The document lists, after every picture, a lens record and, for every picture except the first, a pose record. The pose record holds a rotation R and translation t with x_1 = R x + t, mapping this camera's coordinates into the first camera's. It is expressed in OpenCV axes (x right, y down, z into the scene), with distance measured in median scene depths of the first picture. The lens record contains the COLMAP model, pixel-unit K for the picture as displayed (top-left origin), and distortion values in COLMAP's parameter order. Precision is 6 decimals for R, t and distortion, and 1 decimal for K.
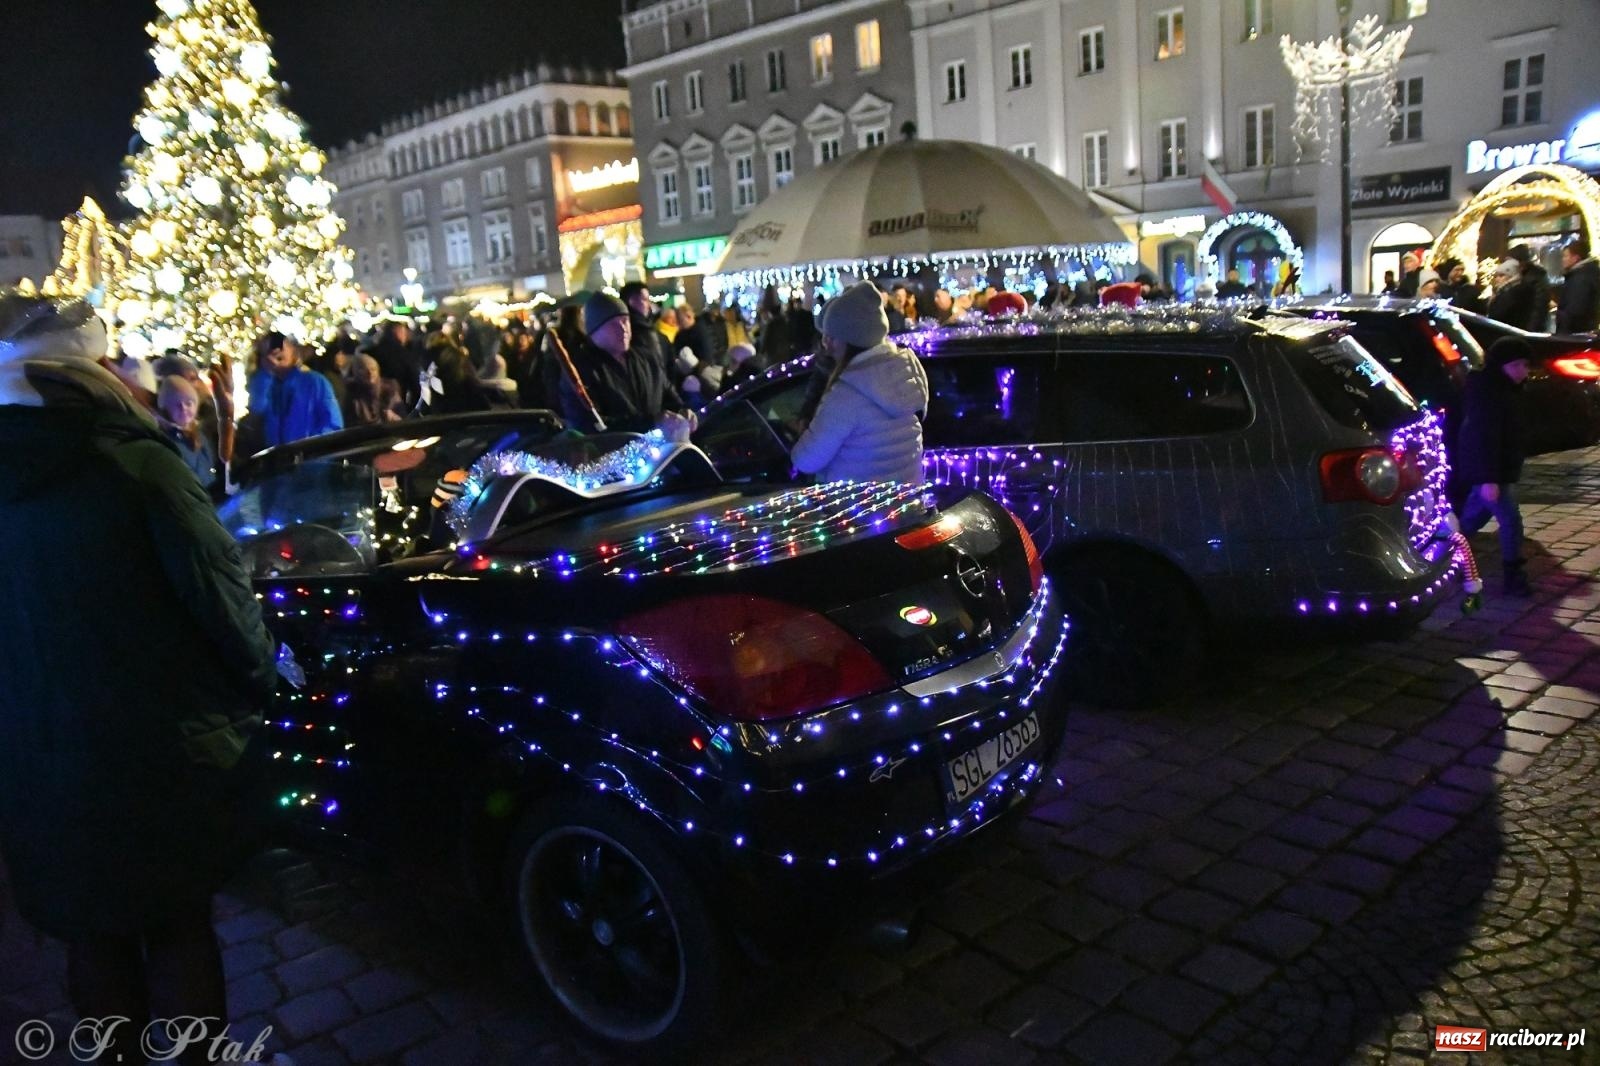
lens RADIAL K [[1181.2, 0, 771.0], [0, 1181.2, 535.1], [0, 0, 1]] dist [-0.123837, 0.114823]
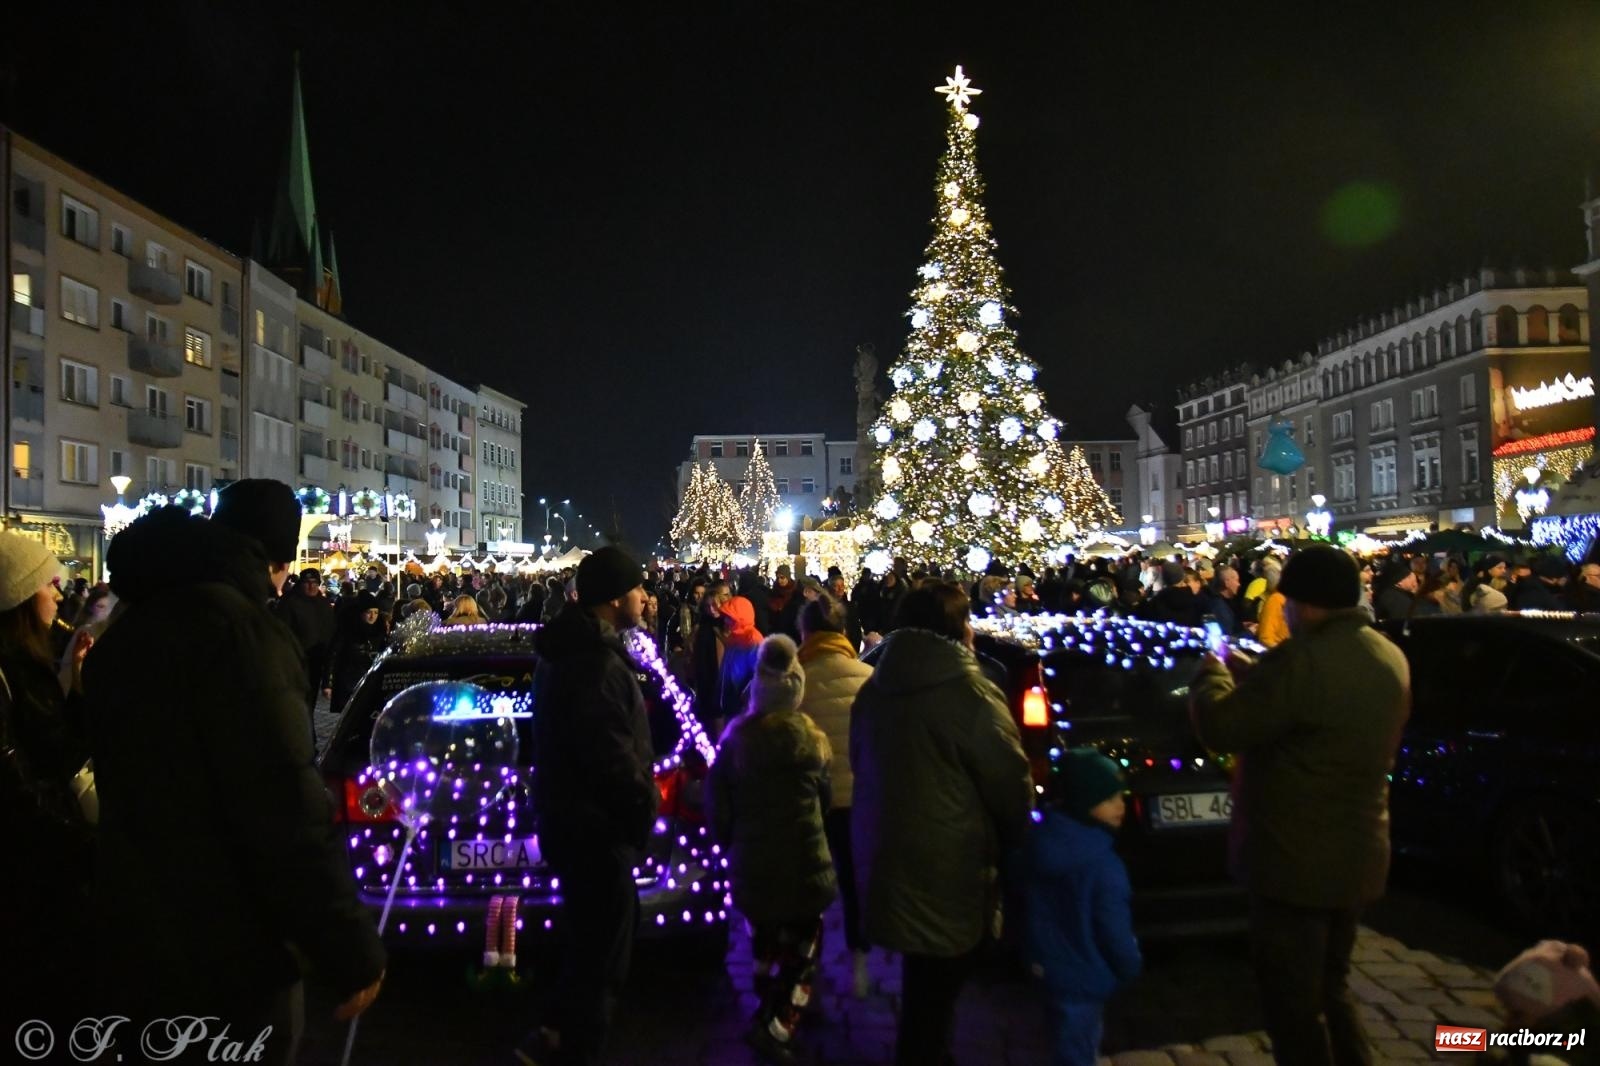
lens RADIAL K [[1246.7, 0, 771.8], [0, 1246.7, 536.7], [0, 0, 1]] dist [-0.099451, 0.102826]
pose [[0.698345, 0.042299, -0.714510, 0.138608], [-0.172307, 0.978830, -0.110461, -0.023550], [0.694712, 0.200255, 0.690850, 0.052159]]
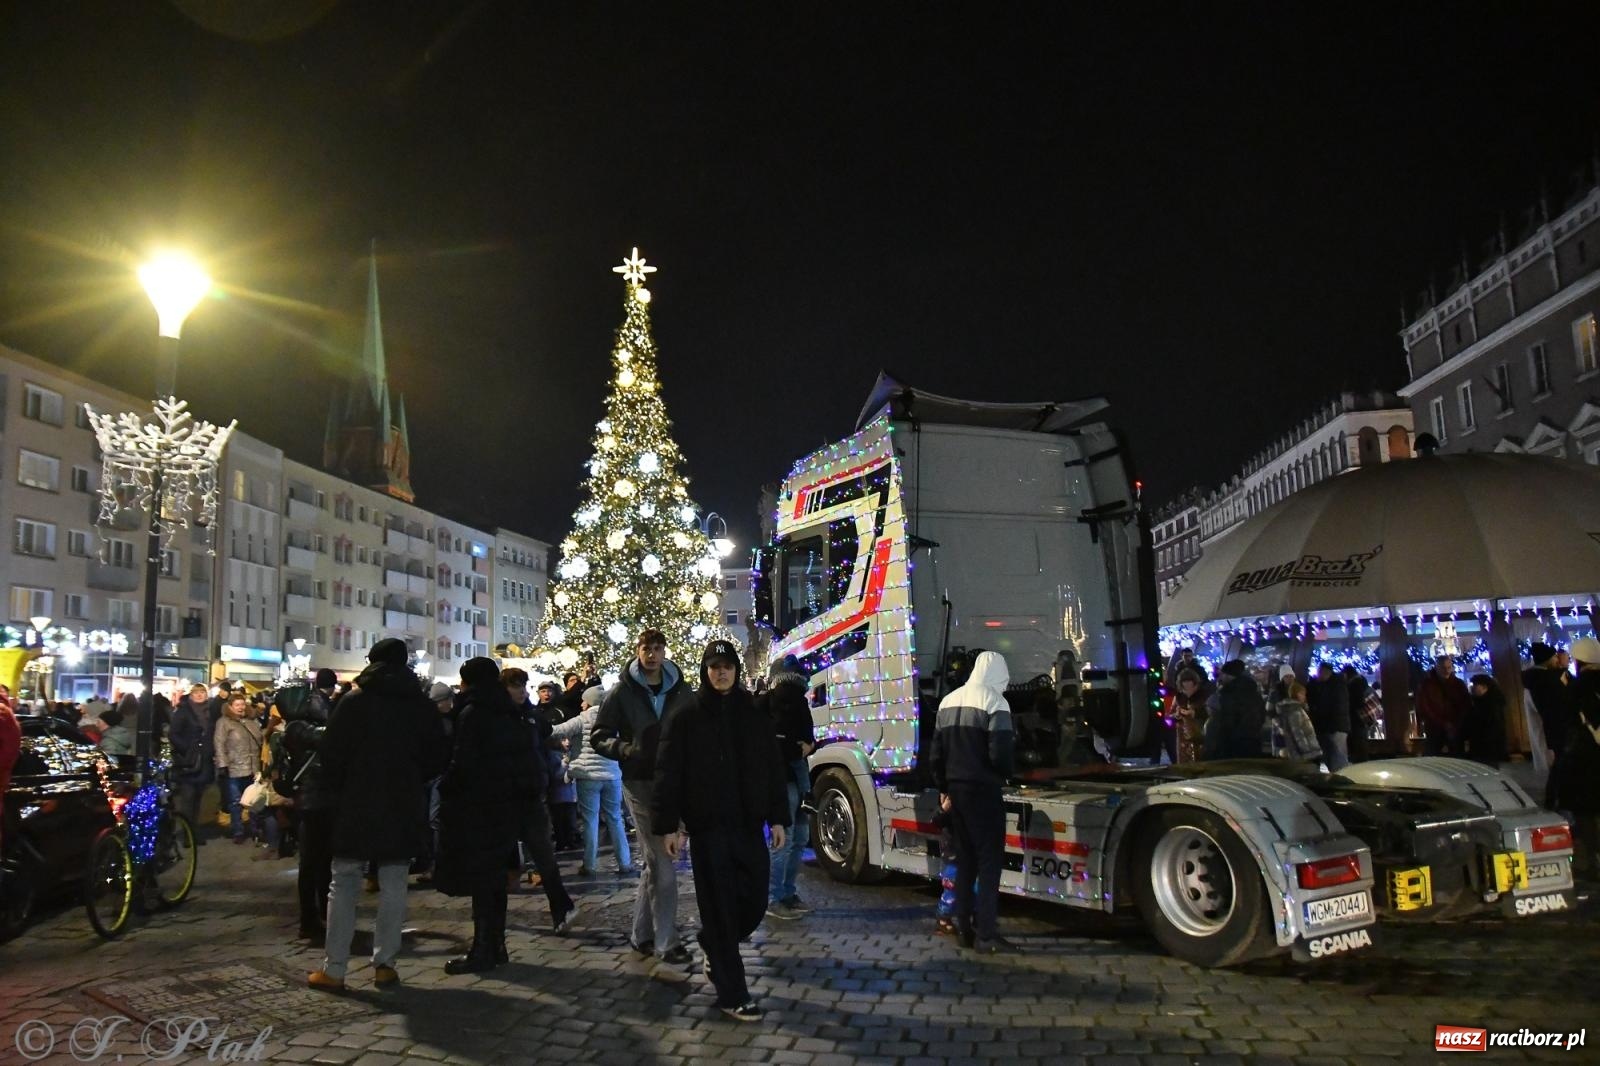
lens RADIAL K [[1181.2, 0, 771.0], [0, 1181.2, 535.1], [0, 0, 1]] dist [-0.123837, 0.114823]
pose [[0.627991, -0.052861, -0.776423, 0.336445], [-0.165618, 0.965757, -0.199708, -0.060441], [0.760393, 0.254005, 0.597732, 0.207058]]
